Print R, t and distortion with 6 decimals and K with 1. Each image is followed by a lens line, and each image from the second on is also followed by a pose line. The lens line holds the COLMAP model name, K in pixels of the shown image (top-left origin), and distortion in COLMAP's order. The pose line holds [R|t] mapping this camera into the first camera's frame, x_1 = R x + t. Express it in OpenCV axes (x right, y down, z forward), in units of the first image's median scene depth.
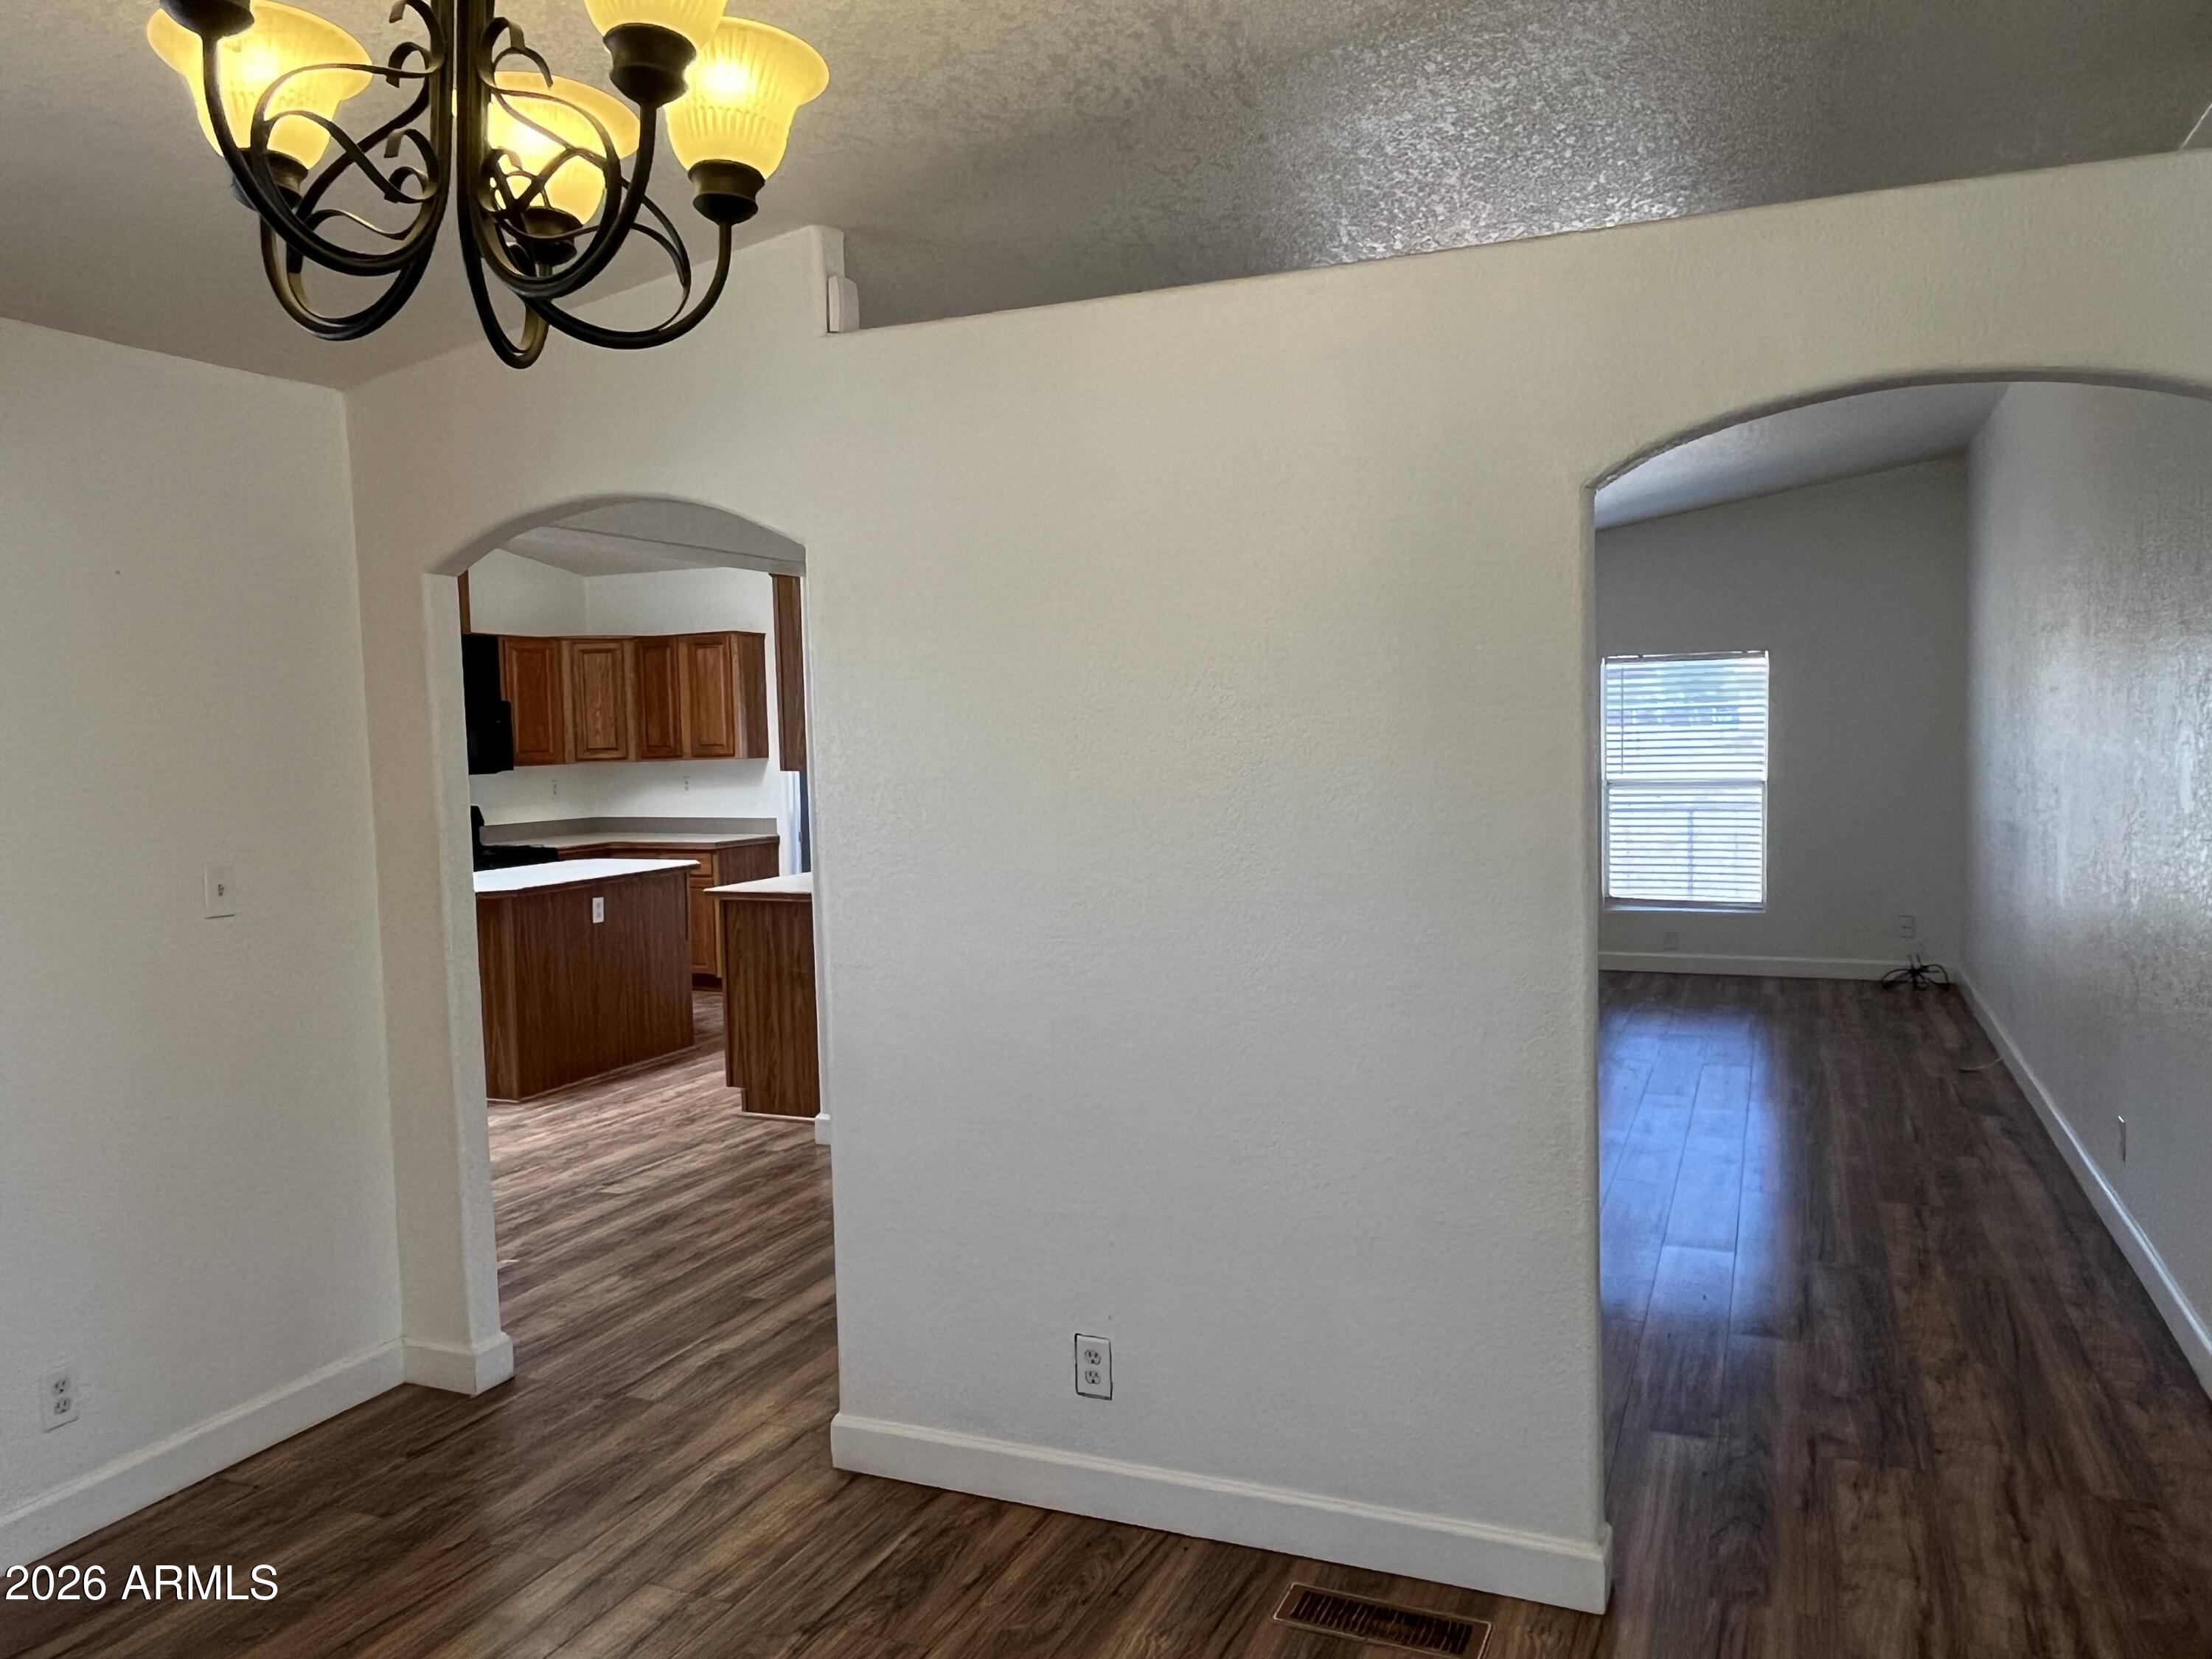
lens RADIAL K [[1601.0, 0, 1081.6], [0, 1601.0, 873.8], [0, 0, 1]] dist [0.010888, -0.002249]
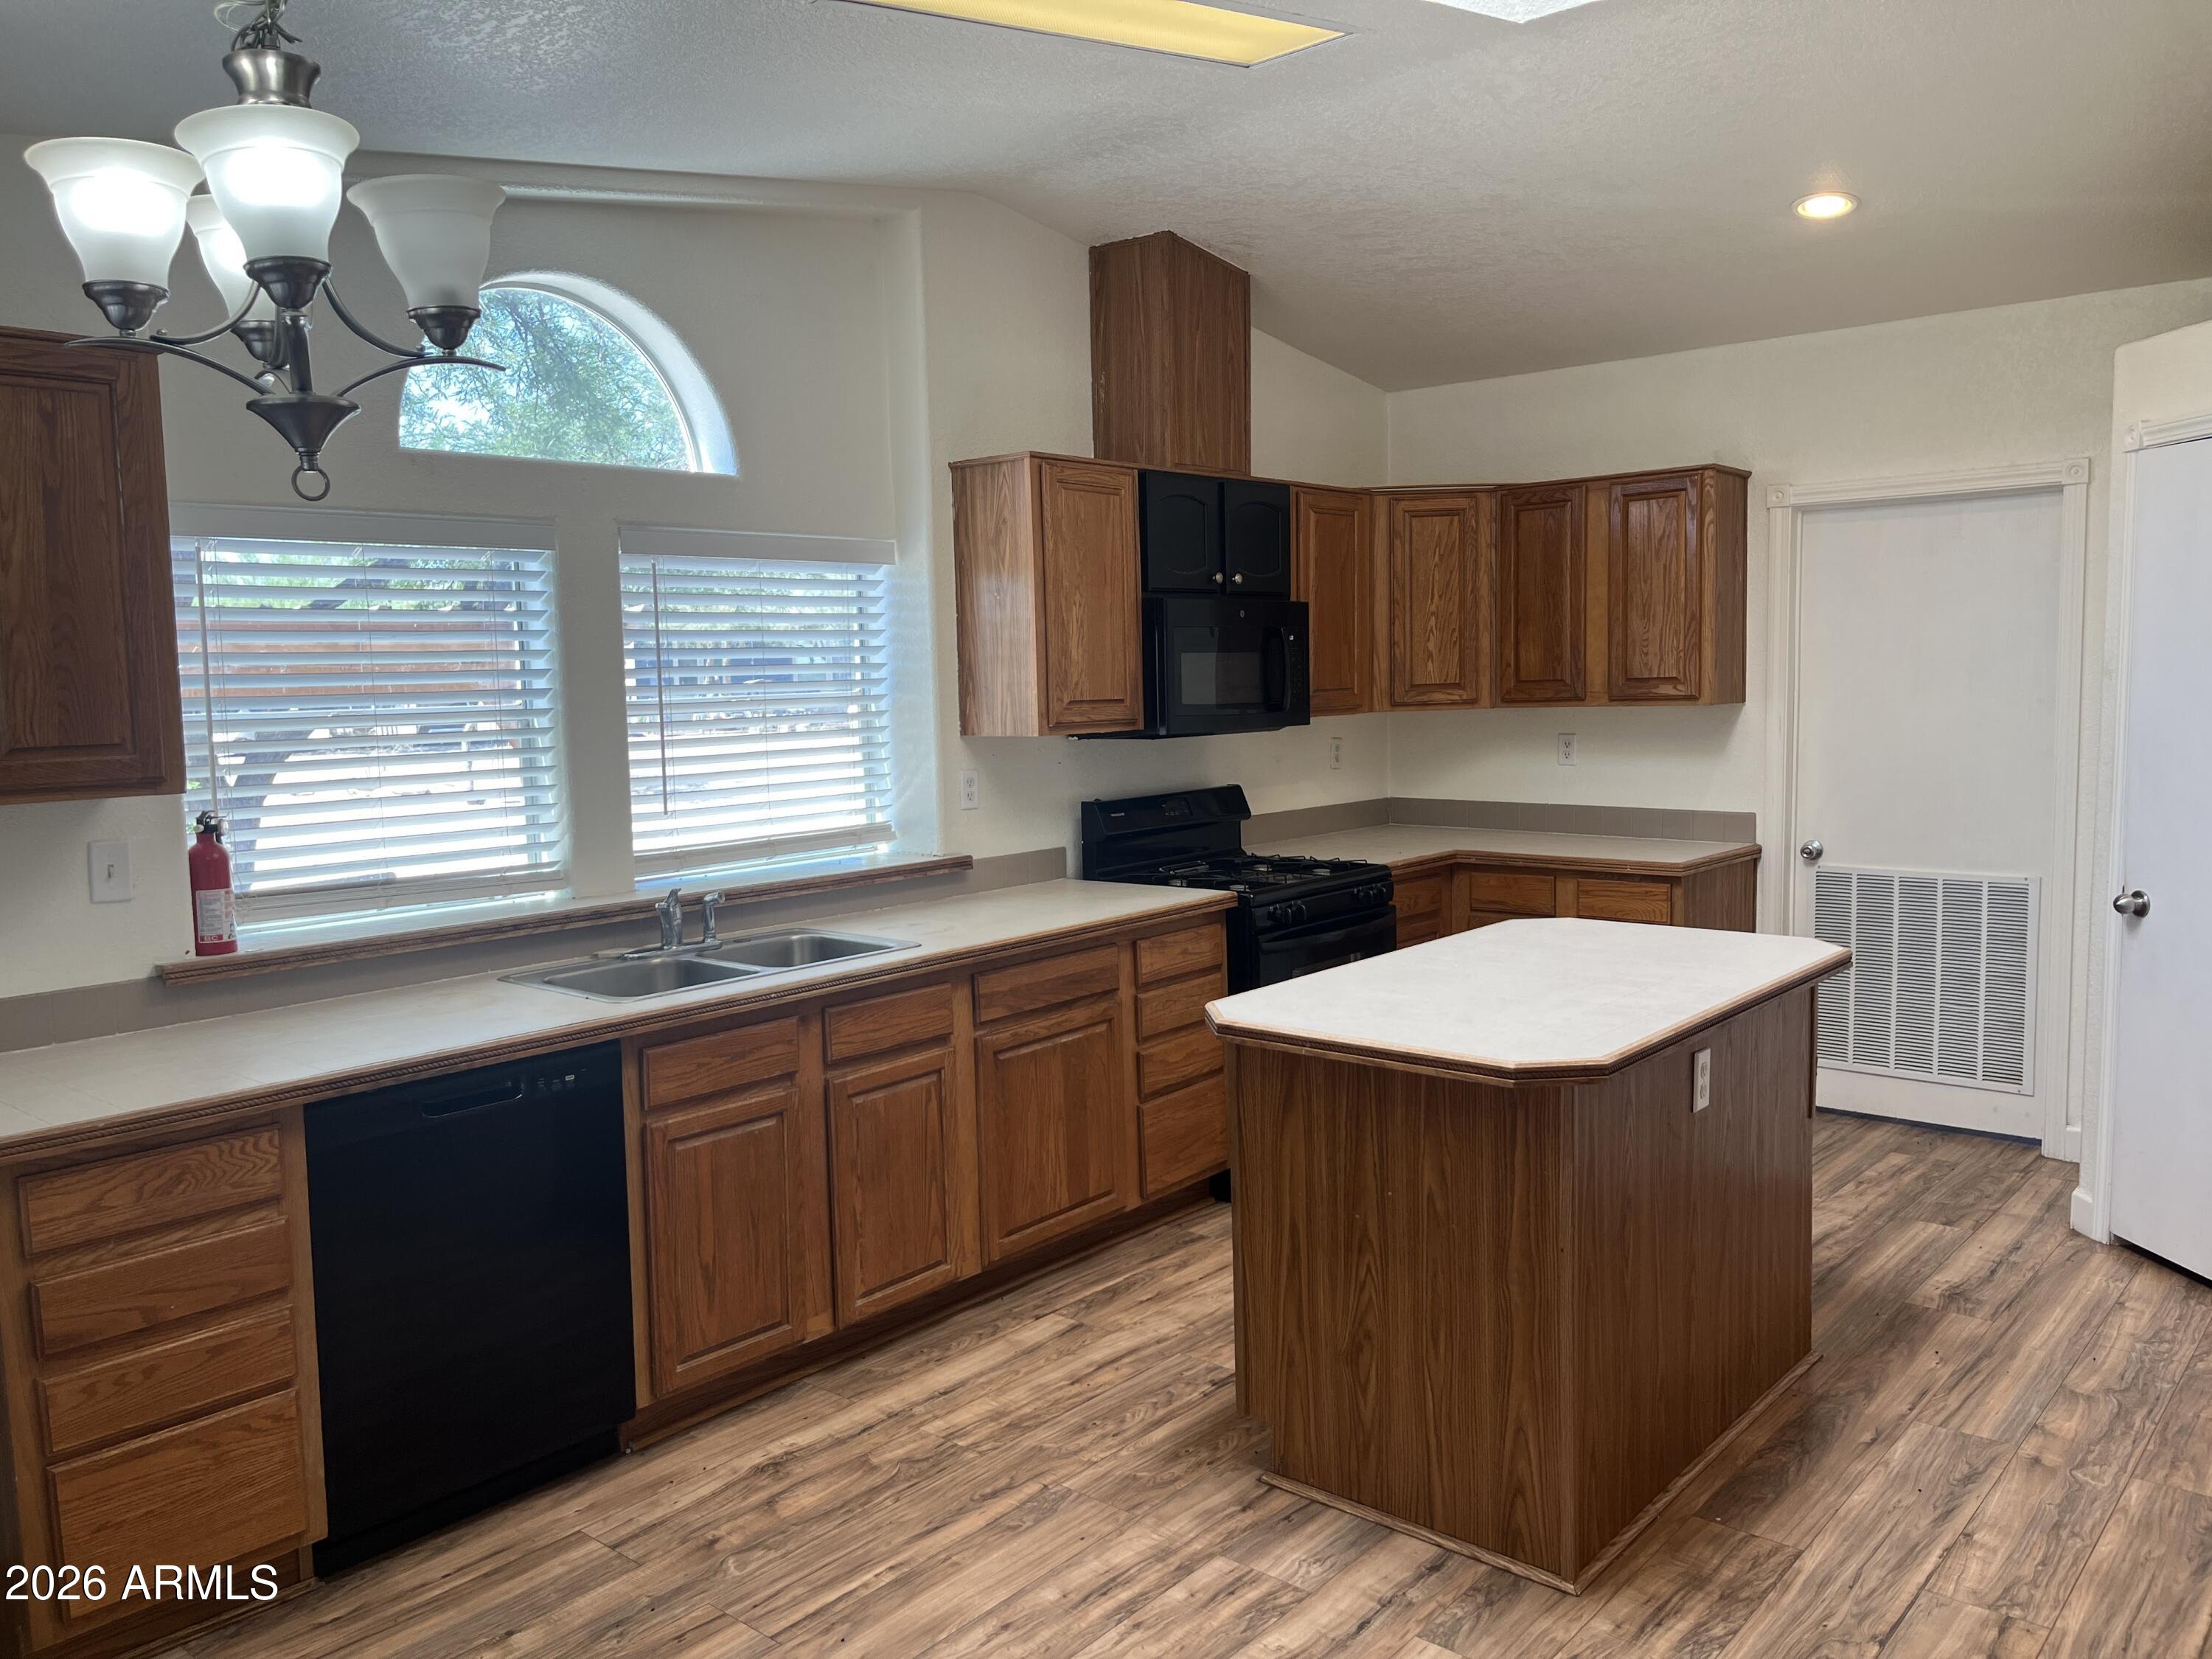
lens RADIAL K [[1653.7, 0, 1099.4], [0, 1653.7, 865.6], [0, 0, 1]] dist [0.056916, -0.080204]
pose [[0.958136, 0.036533, -0.283974, -0.268309], [-0.026715, 0.998906, 0.038370, -0.036840], [0.285066, -0.029177, 0.958064, 0.437420]]
